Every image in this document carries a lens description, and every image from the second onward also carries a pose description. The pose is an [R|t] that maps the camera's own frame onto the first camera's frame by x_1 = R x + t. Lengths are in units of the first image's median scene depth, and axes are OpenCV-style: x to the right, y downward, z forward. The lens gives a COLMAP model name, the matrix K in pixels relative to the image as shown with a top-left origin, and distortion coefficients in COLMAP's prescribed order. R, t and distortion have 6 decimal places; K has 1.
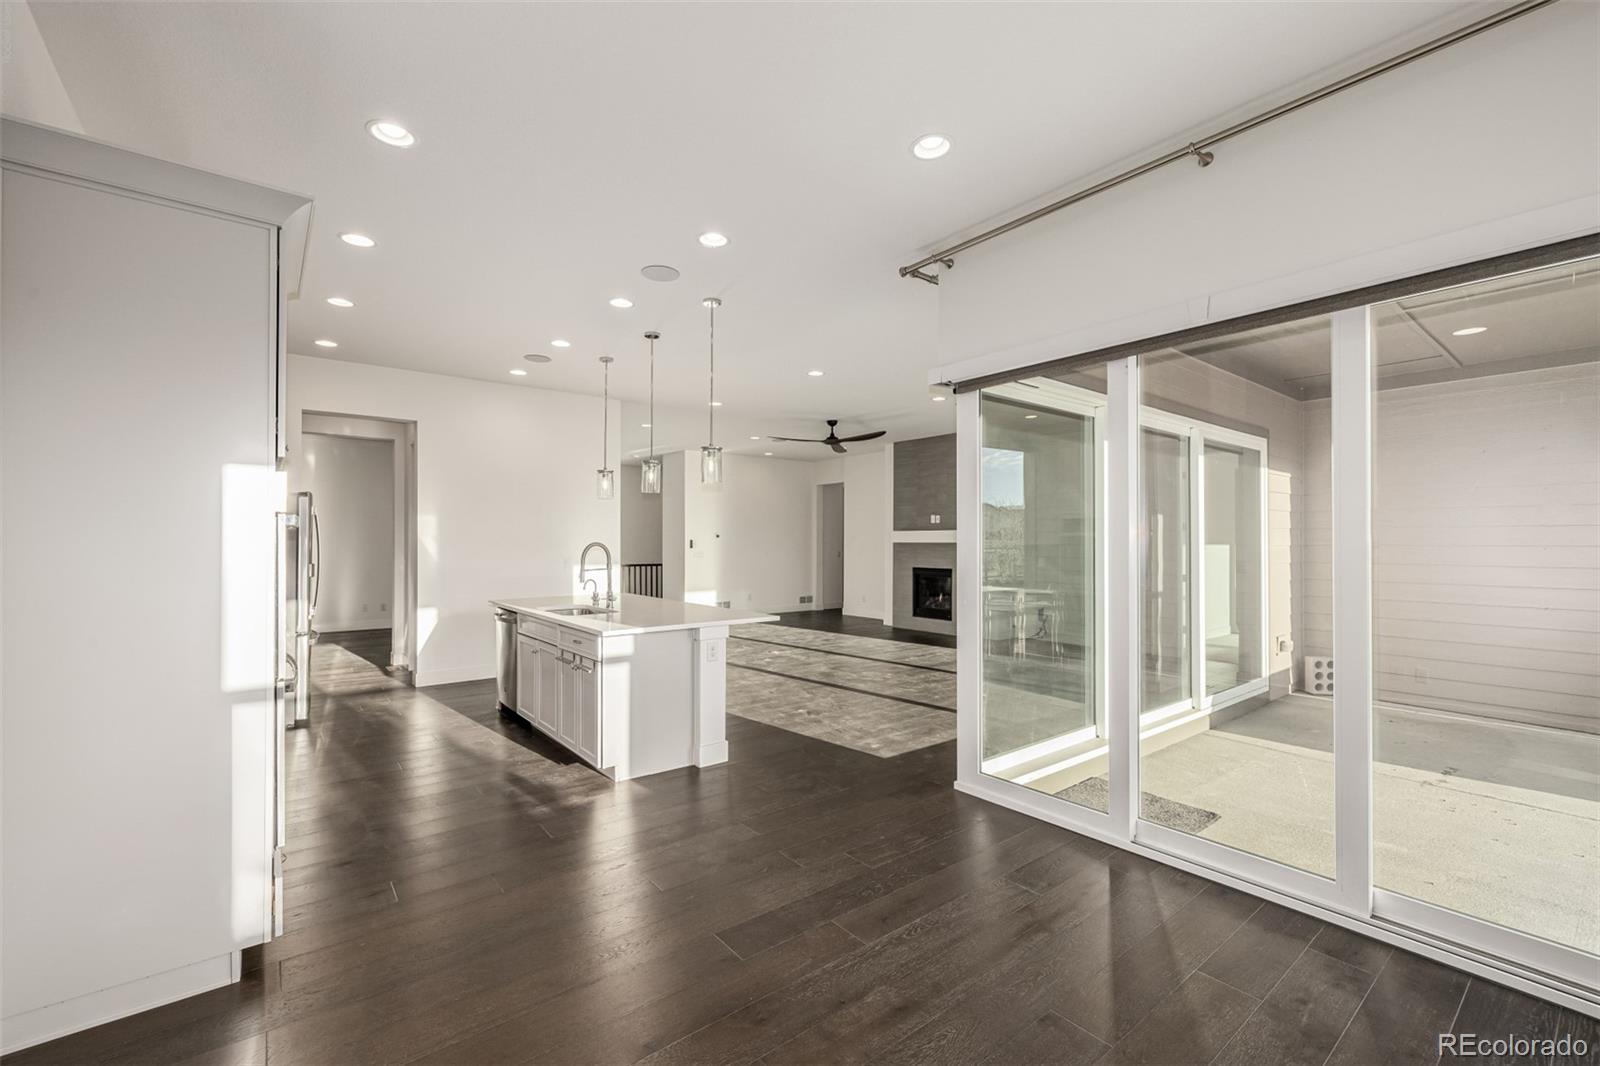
lens RADIAL K [[678.3, 0, 787.9], [0, 678.3, 536.0], [0, 0, 1]] dist [-0.000534, 0.000096]
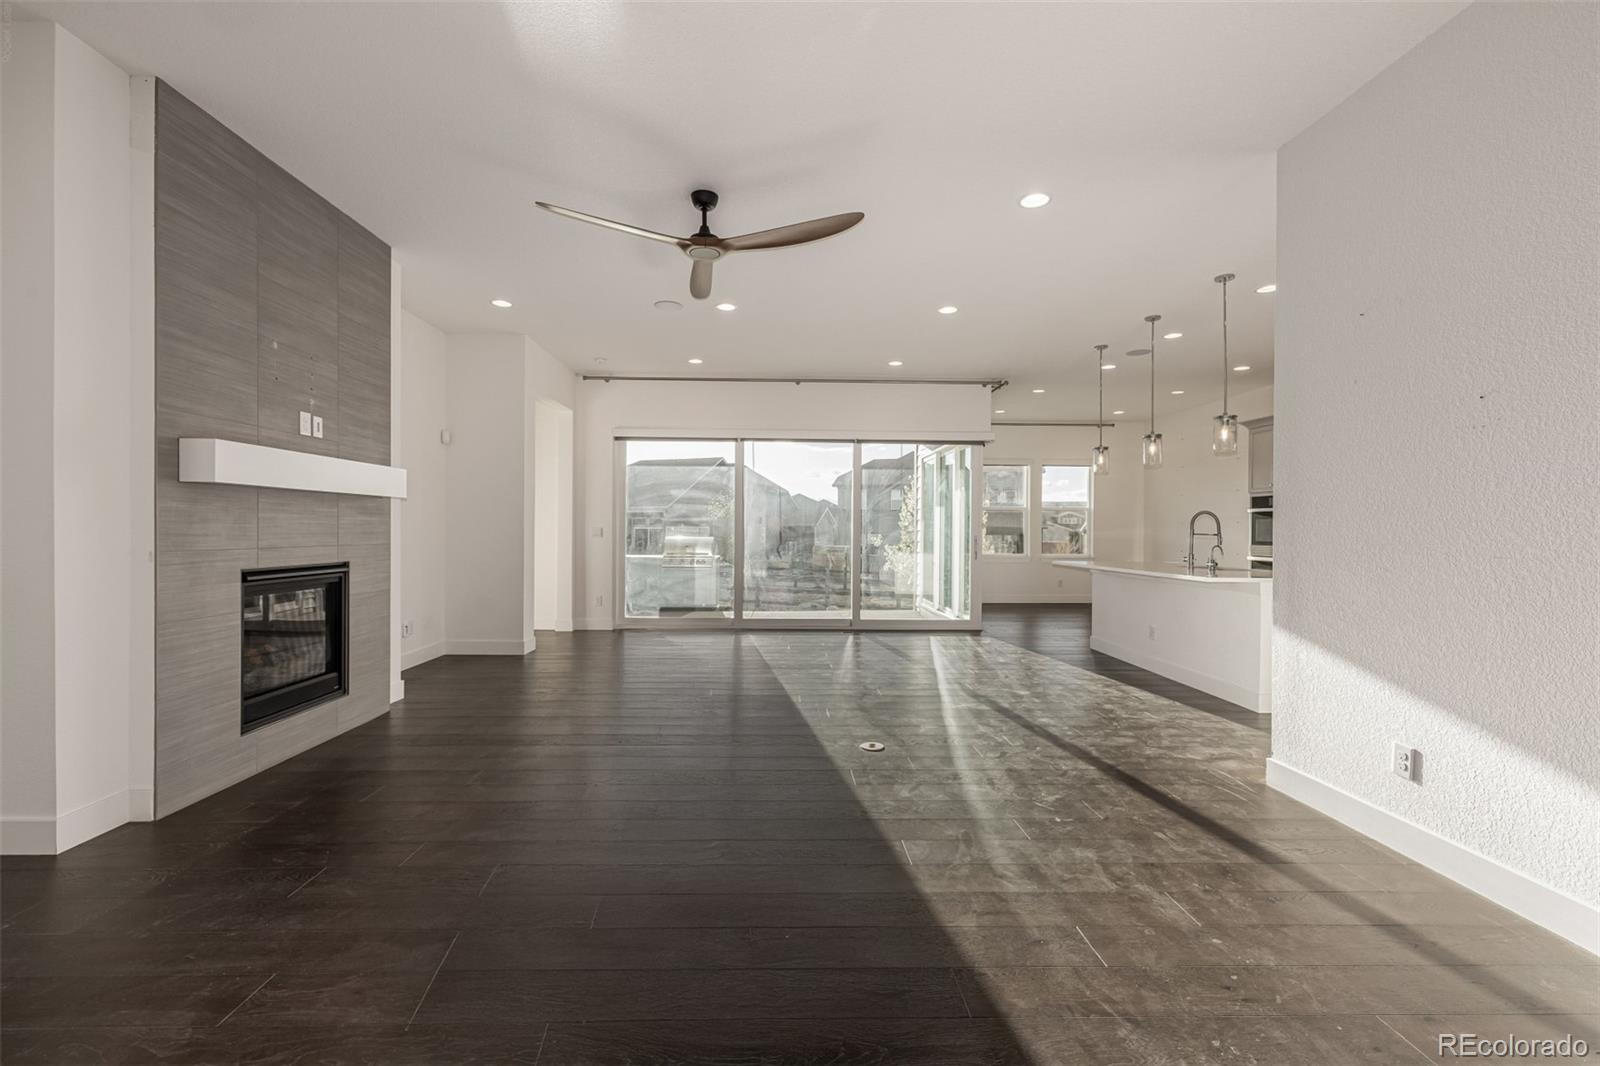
lens RADIAL K [[678.3, 0, 795.0], [0, 678.3, 532.2], [0, 0, 1]] dist [-0.000534, 0.000096]
pose [[-0.806860, -0.010724, 0.590645, -0.257258], [-0.013904, 0.999903, -0.000839, 0.036994], [-0.590579, -0.008889, -0.806931, 1.526208]]
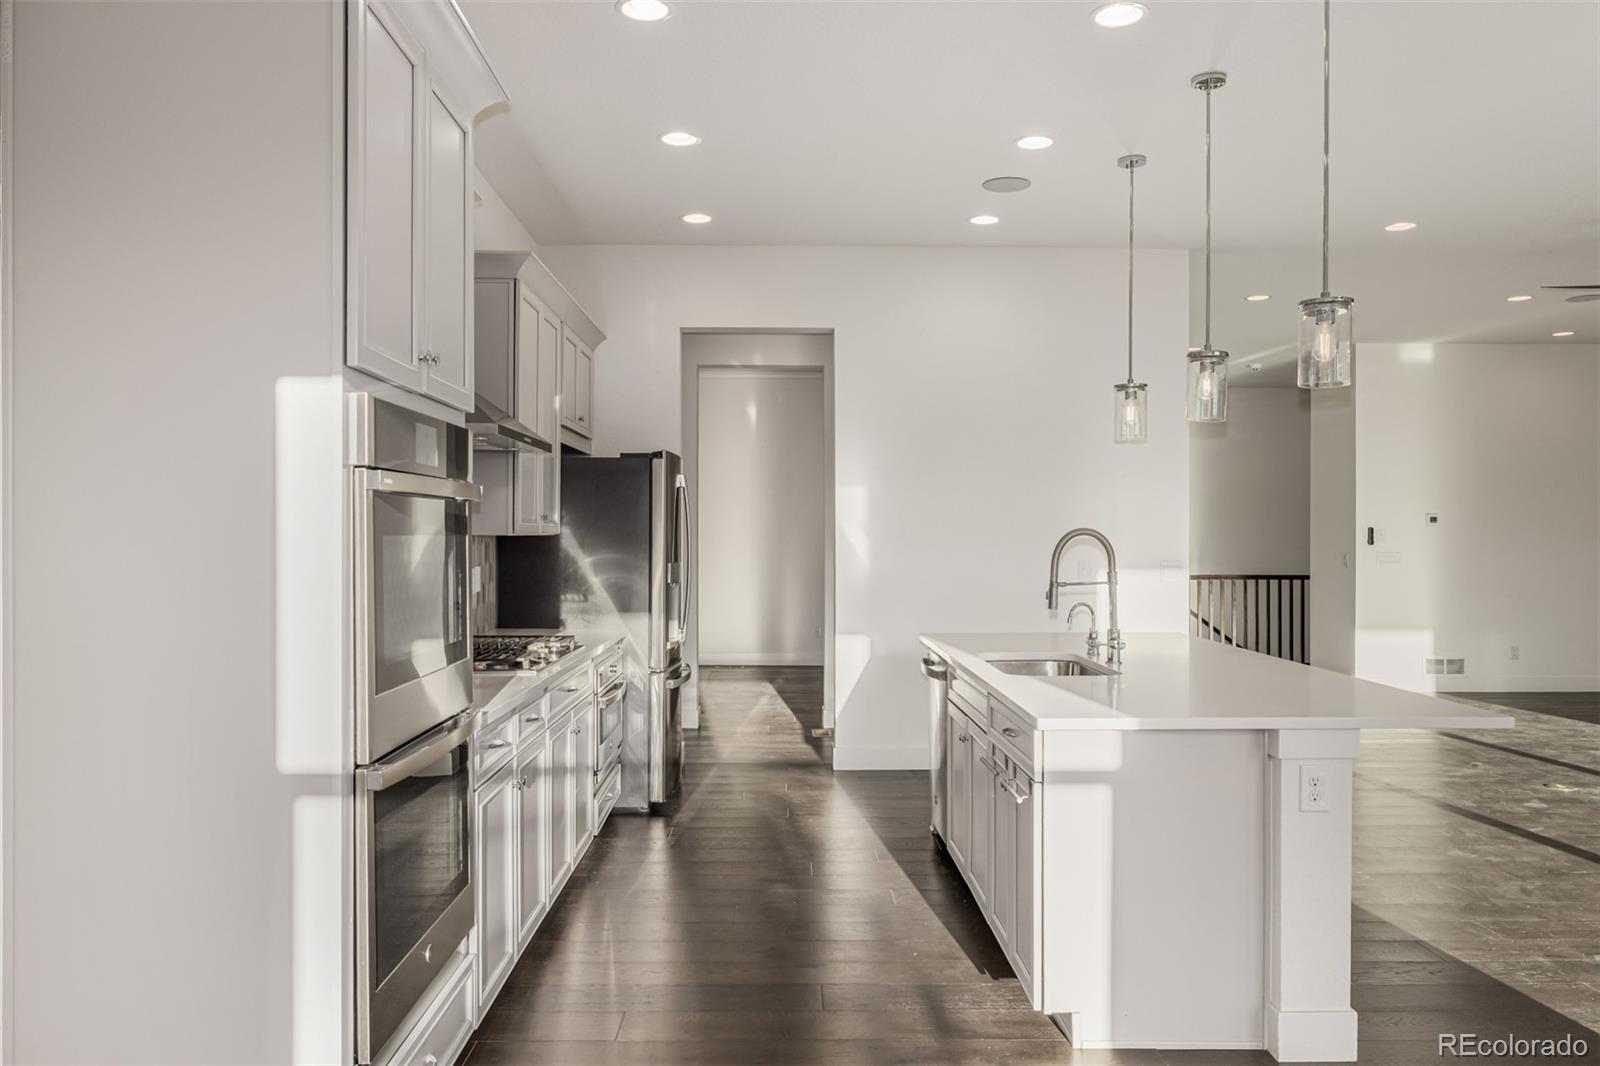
lens RADIAL K [[1152.7, 0, 783.4], [0, 1152.7, 538.1], [0, 0, 1]] dist [0.000311, -0.003035]
pose [[0.797868, 0.004256, -0.602818, 0.030867], [0.003214, 0.999931, 0.011314, 0.004205], [0.602824, -0.010965, 0.797799, 0.138772]]
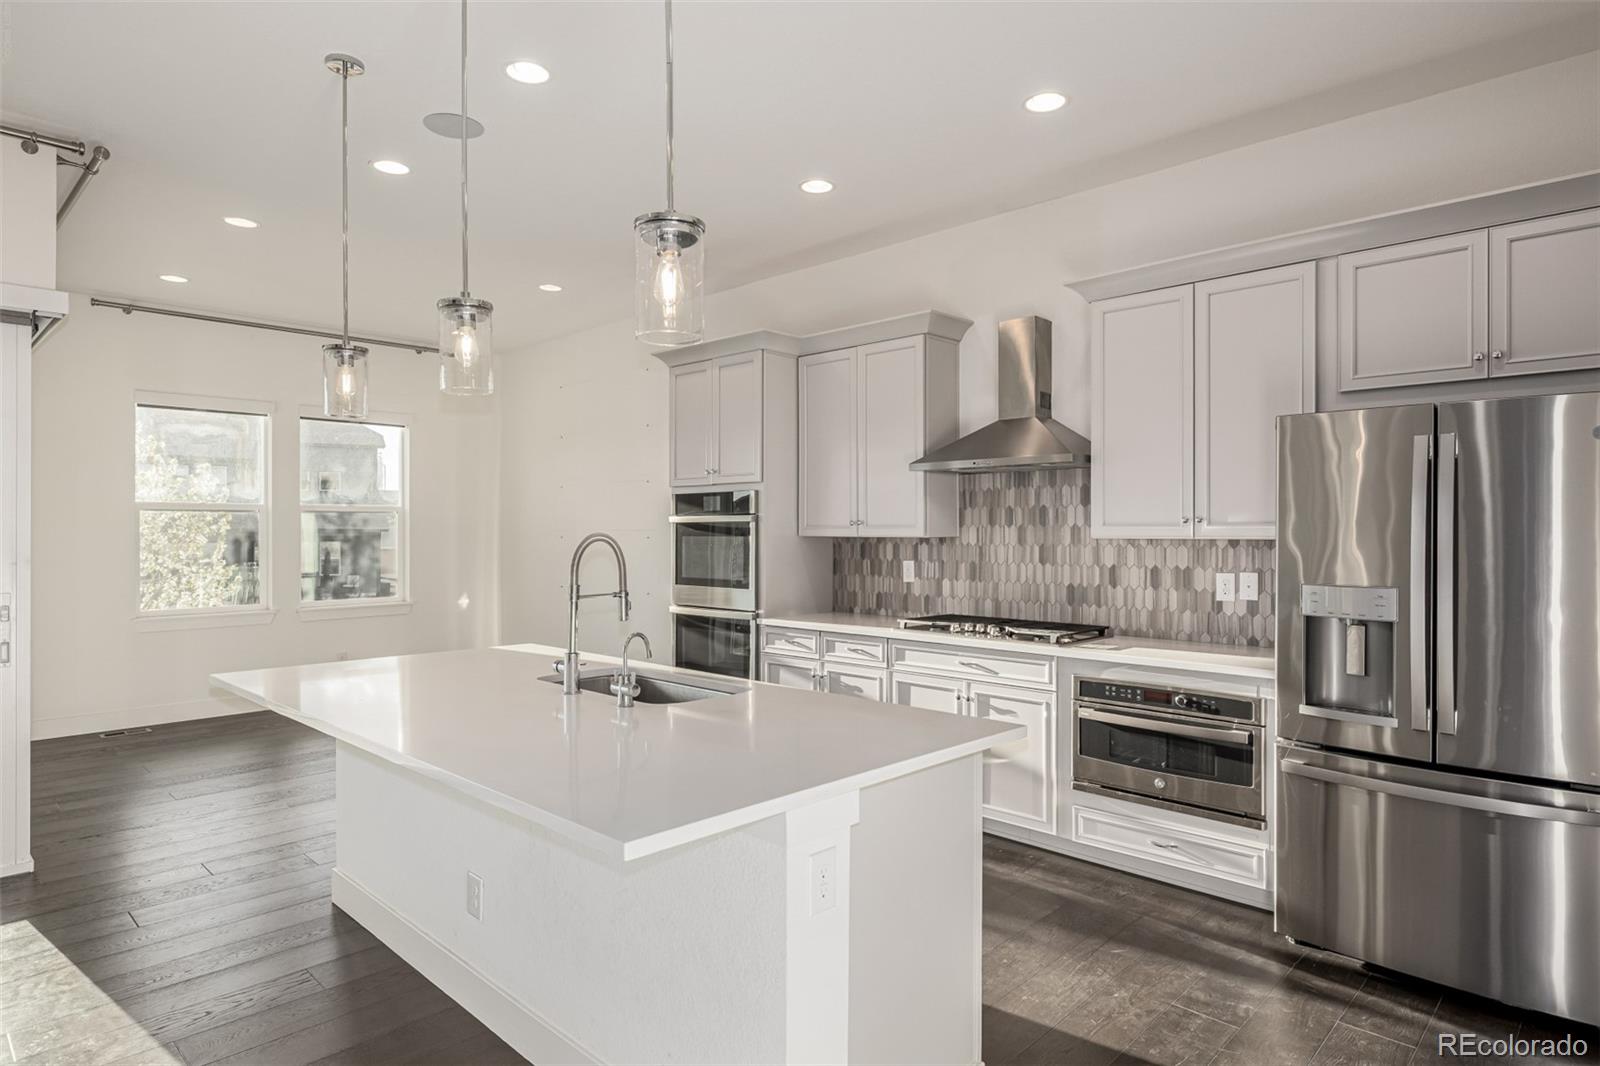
lens RADIAL K [[909.6, 0, 793.8], [0, 909.6, 535.5], [0, 0, 1]] dist [0.003402, -0.000528]
pose [[-0.991045, -0.001865, -0.133514, -0.205927], [-0.001438, 0.999994, -0.003298, 0.009047], [0.133519, -0.003077, -0.991041, 1.023767]]
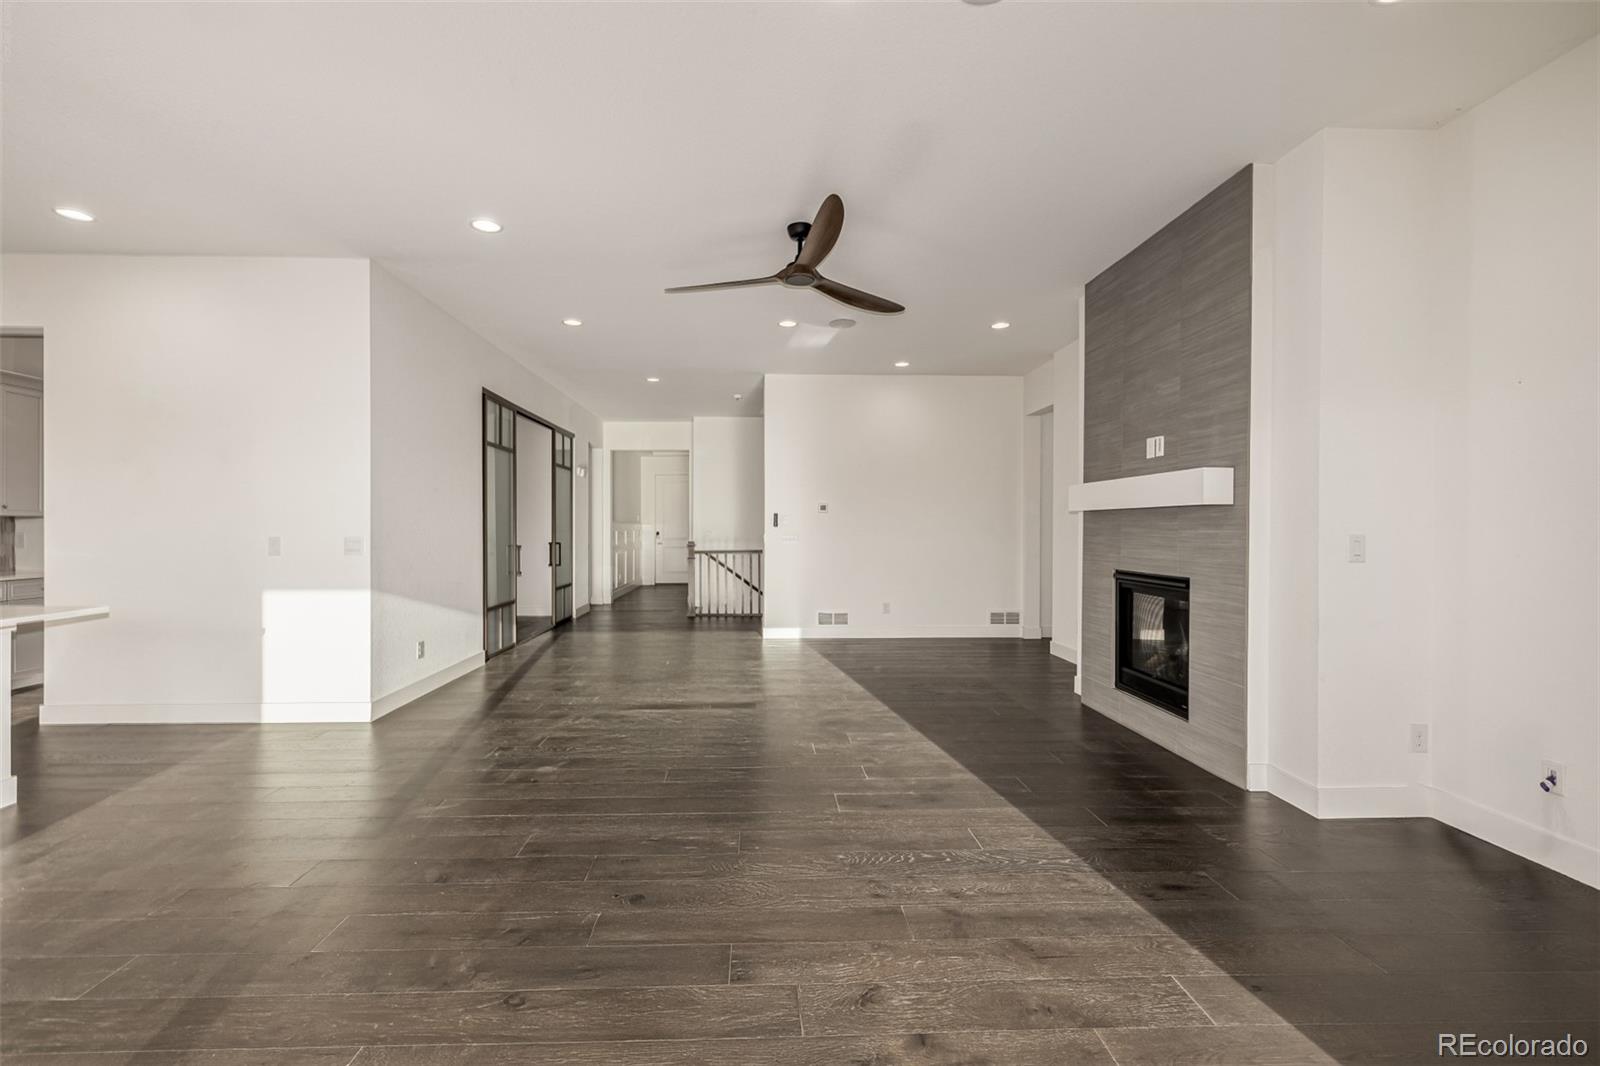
lens RADIAL K [[678.3, 0, 757.1], [0, 678.3, 524.9], [0, 0, 1]] dist [-0.000534, 0.000096]
pose [[0.797519, -0.004965, -0.603273, 0.361670], [0.008700, 0.999957, 0.003271, 0.021911], [0.603231, -0.007857, 0.797528, 0.749873]]
